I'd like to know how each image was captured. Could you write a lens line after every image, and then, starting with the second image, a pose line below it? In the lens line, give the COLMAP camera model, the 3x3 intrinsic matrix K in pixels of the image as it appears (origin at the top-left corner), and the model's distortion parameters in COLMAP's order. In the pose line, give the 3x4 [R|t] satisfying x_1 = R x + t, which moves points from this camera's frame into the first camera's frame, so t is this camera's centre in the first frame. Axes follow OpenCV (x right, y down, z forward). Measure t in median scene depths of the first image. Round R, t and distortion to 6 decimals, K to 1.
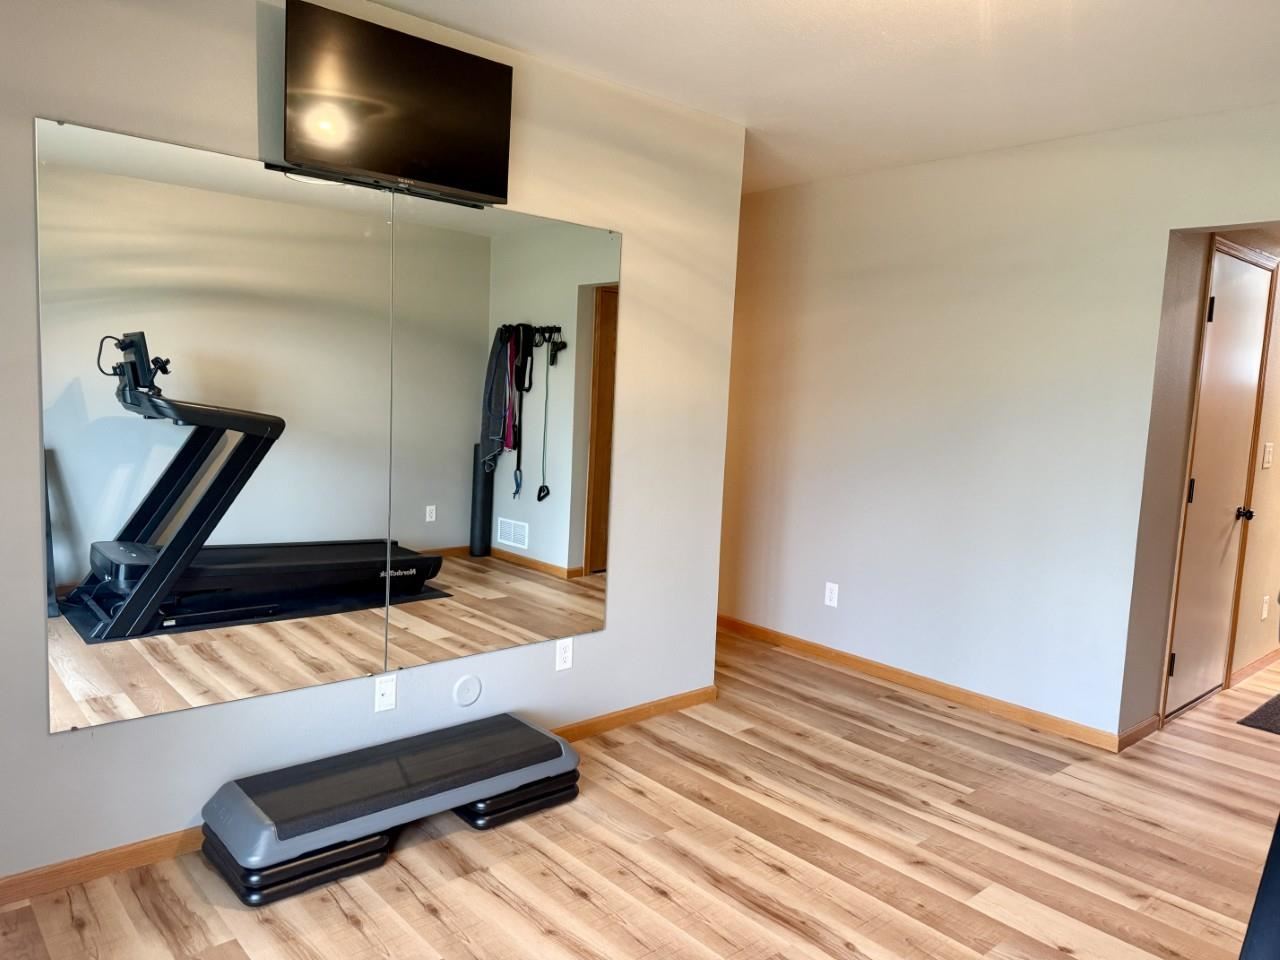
lens RADIAL K [[915.7, 0, 641.2], [0, 915.7, 480.7], [0, 0, 1]] dist [0.082454, -0.090000]
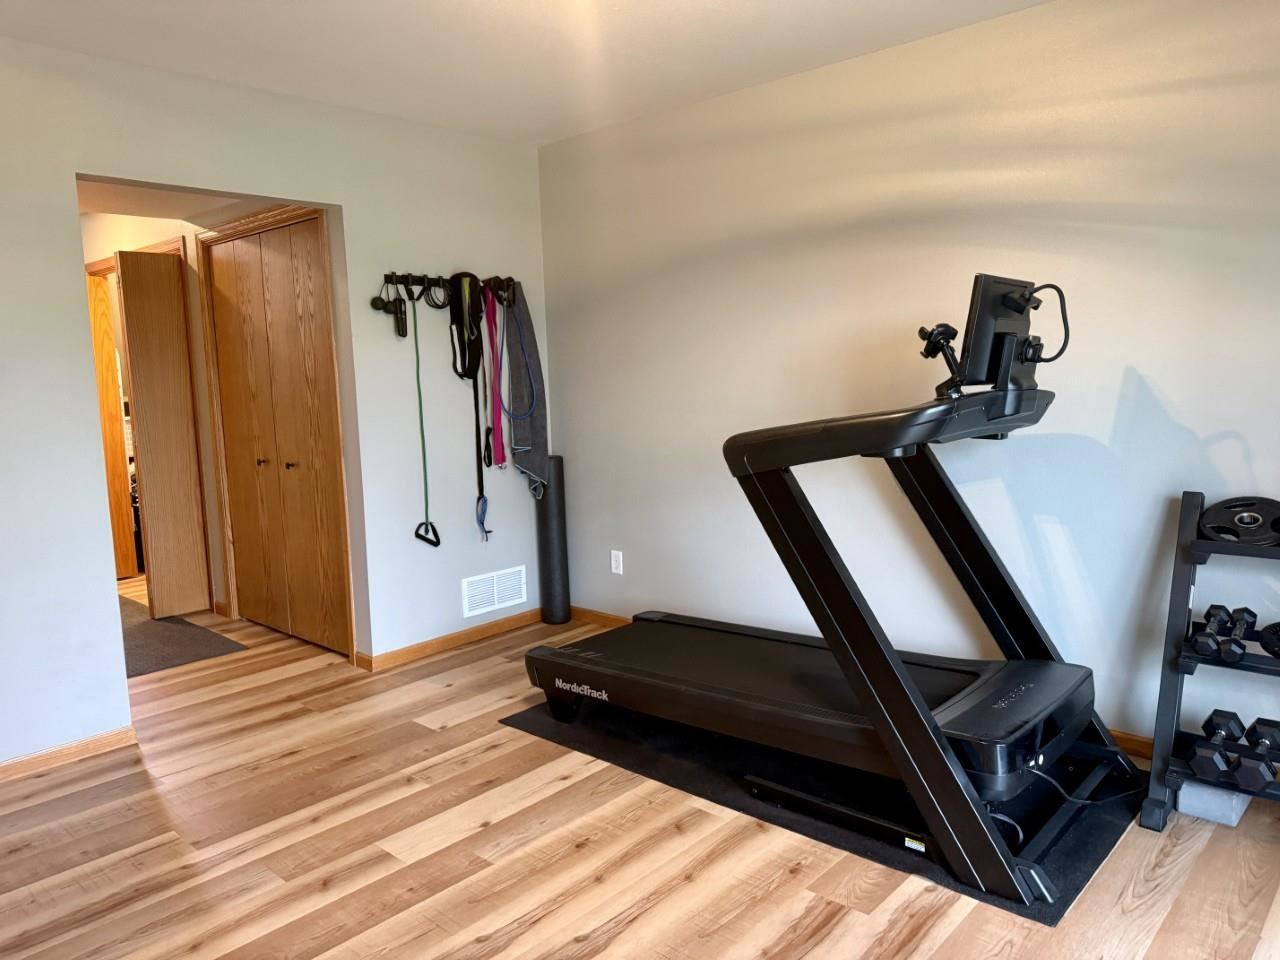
lens RADIAL K [[915.7, 0, 641.2], [0, 915.7, 481.2], [0, 0, 1]] dist [0.082454, -0.090000]
pose [[-0.102501, -0.163428, 0.981216, -0.468546], [0.130244, 0.975715, 0.176117, -0.067154], [-0.986169, 0.145850, -0.078727, 0.632096]]
